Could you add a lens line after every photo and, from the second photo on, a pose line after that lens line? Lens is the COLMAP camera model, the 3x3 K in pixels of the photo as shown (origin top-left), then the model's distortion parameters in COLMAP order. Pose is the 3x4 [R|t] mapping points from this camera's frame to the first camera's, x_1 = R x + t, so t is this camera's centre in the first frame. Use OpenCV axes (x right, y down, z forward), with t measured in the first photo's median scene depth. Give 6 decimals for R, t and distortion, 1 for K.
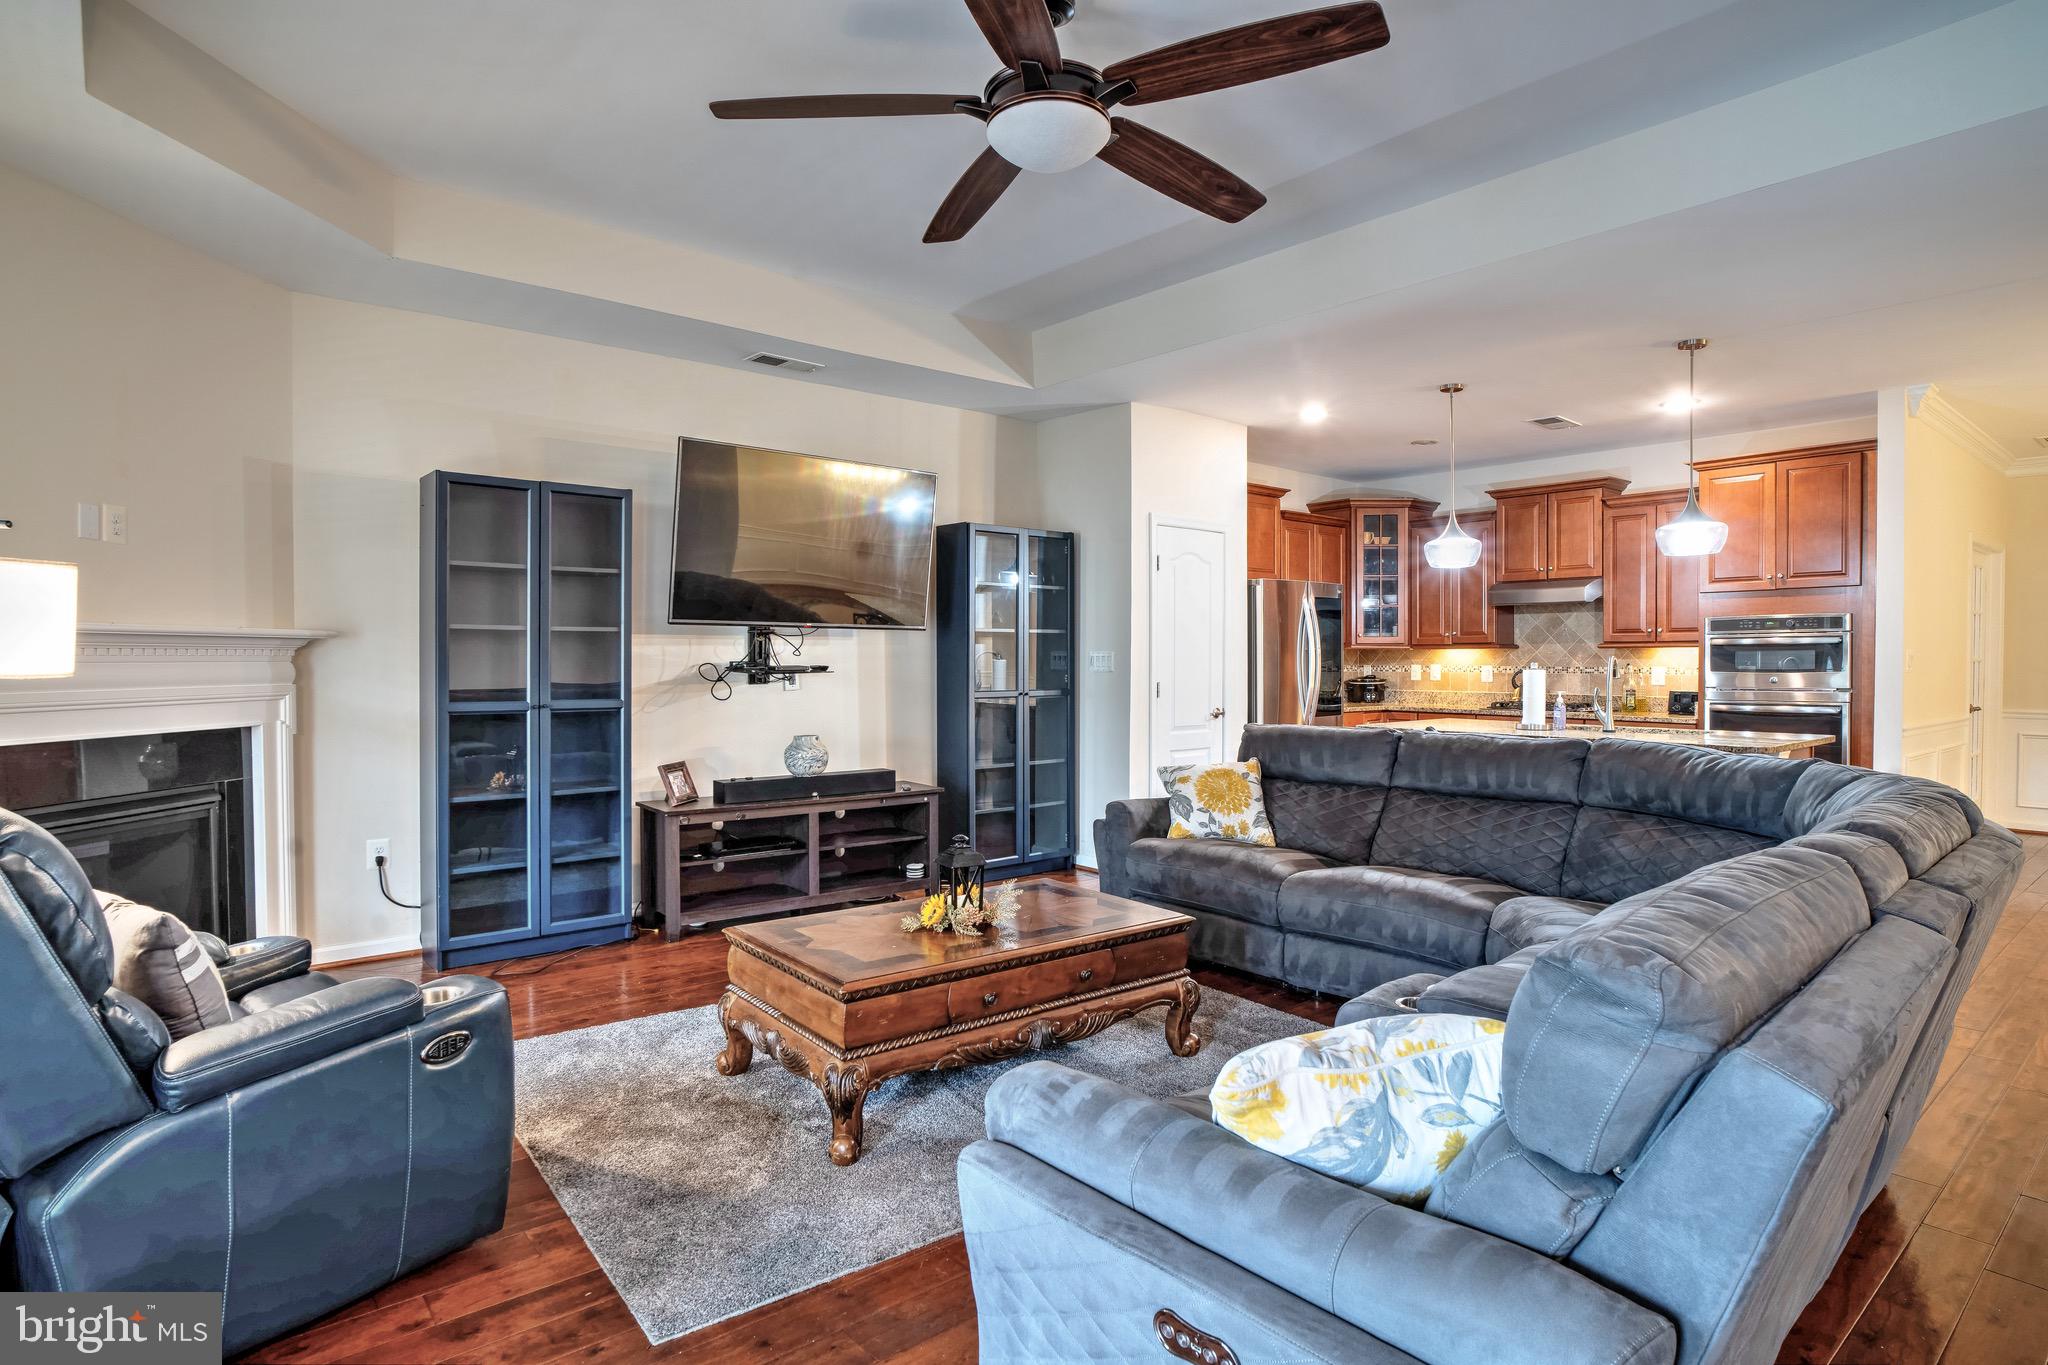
lens RADIAL K [[1106.7, 0, 1029.4], [0, 1106.7, 672.8], [0, 0, 1]] dist [-0.031822, 0.001472]
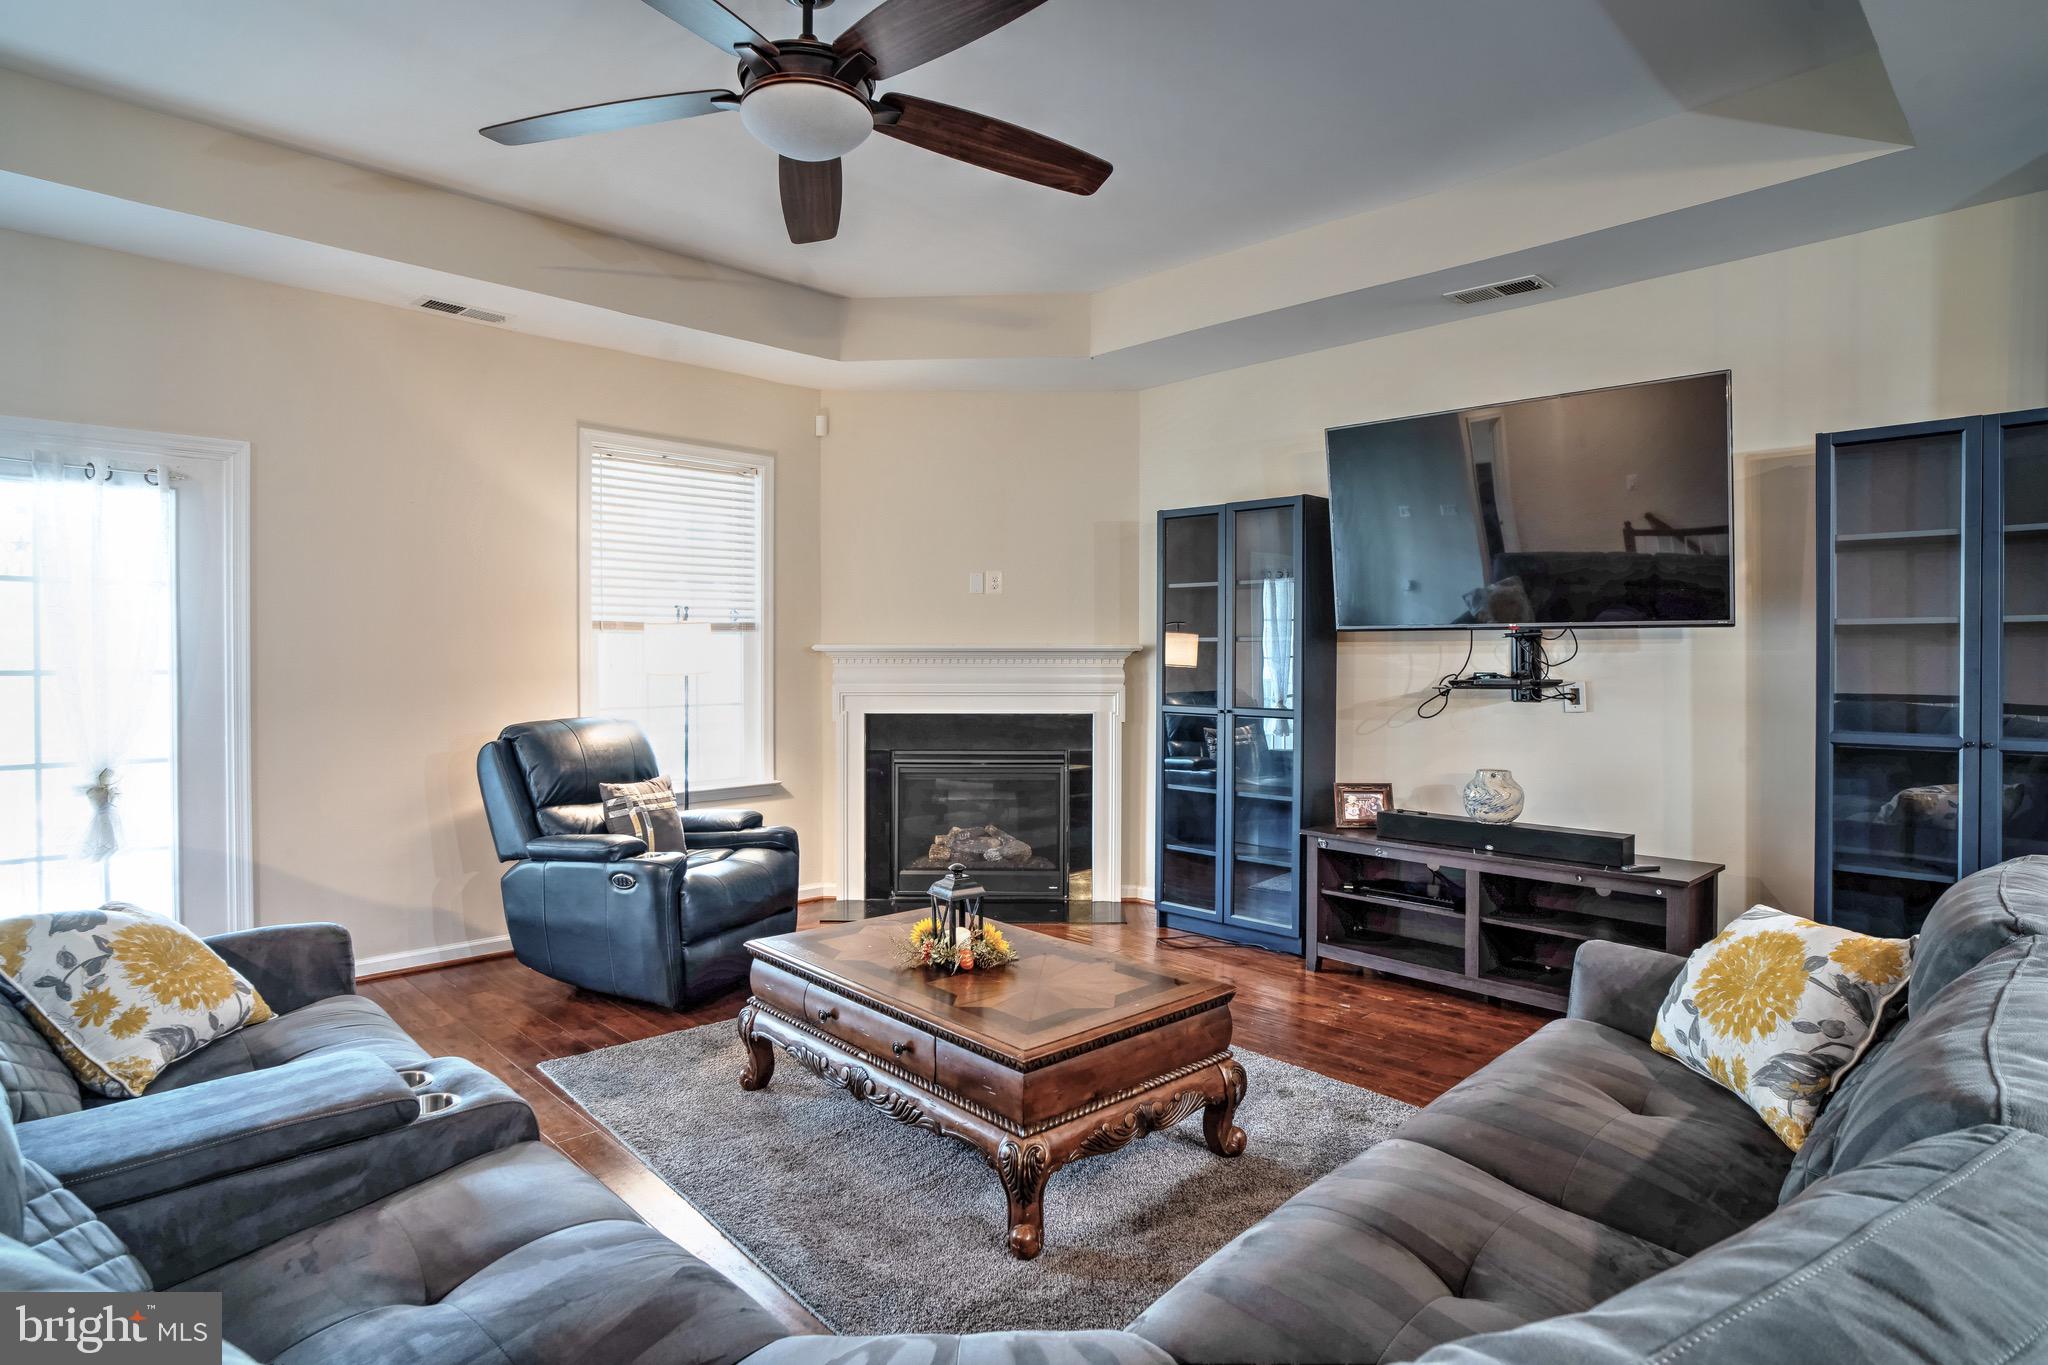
lens RADIAL K [[1099.7, 0, 983.9], [0, 1099.7, 658.5], [0, 0, 1]] dist [-0.004686, -0.000262]
pose [[0.036665, -0.001077, -0.999327, 0.526797], [-0.013448, 0.999908, -0.001571, -0.014555], [0.999237, 0.013497, 0.036647, 0.596047]]
